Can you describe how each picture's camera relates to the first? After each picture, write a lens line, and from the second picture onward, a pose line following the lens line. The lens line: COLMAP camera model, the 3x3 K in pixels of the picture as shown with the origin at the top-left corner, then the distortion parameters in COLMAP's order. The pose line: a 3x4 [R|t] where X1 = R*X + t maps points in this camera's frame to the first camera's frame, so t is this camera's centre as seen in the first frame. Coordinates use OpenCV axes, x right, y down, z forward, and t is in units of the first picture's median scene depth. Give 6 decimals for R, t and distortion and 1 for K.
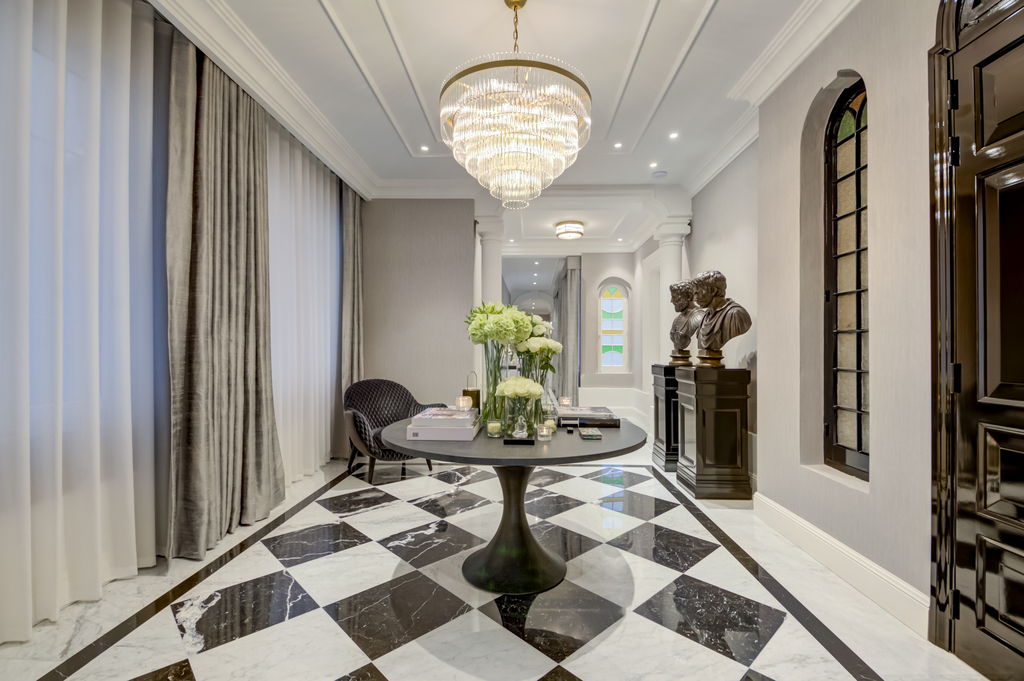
lens RADIAL K [[452.3, 0, 512.0], [0, 452.3, 340.5], [0, 0, 1]] dist [0.021489, -0.000197]
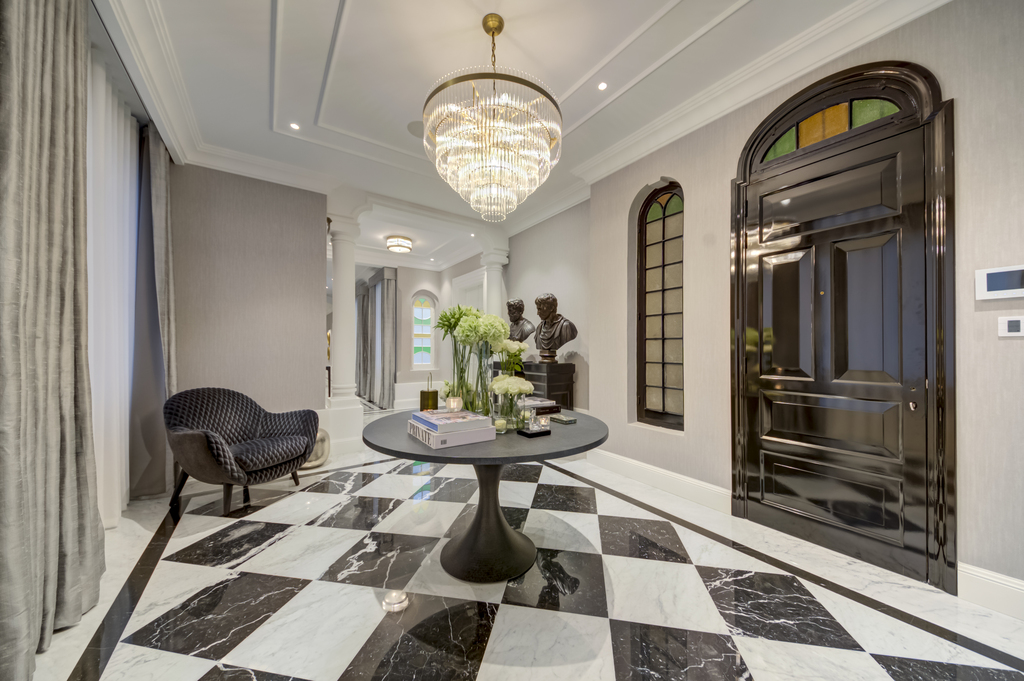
lens RADIAL K [[360.7, 0, 514.0], [0, 360.7, 343.8], [0, 0, 1]] dist [0.033011, -0.017504]
pose [[0.802659, 0.007158, 0.596395, -0.337837], [-0.007879, 0.999968, -0.001398, 0.003855], [-0.596386, -0.003577, 0.802690, 0.200216]]
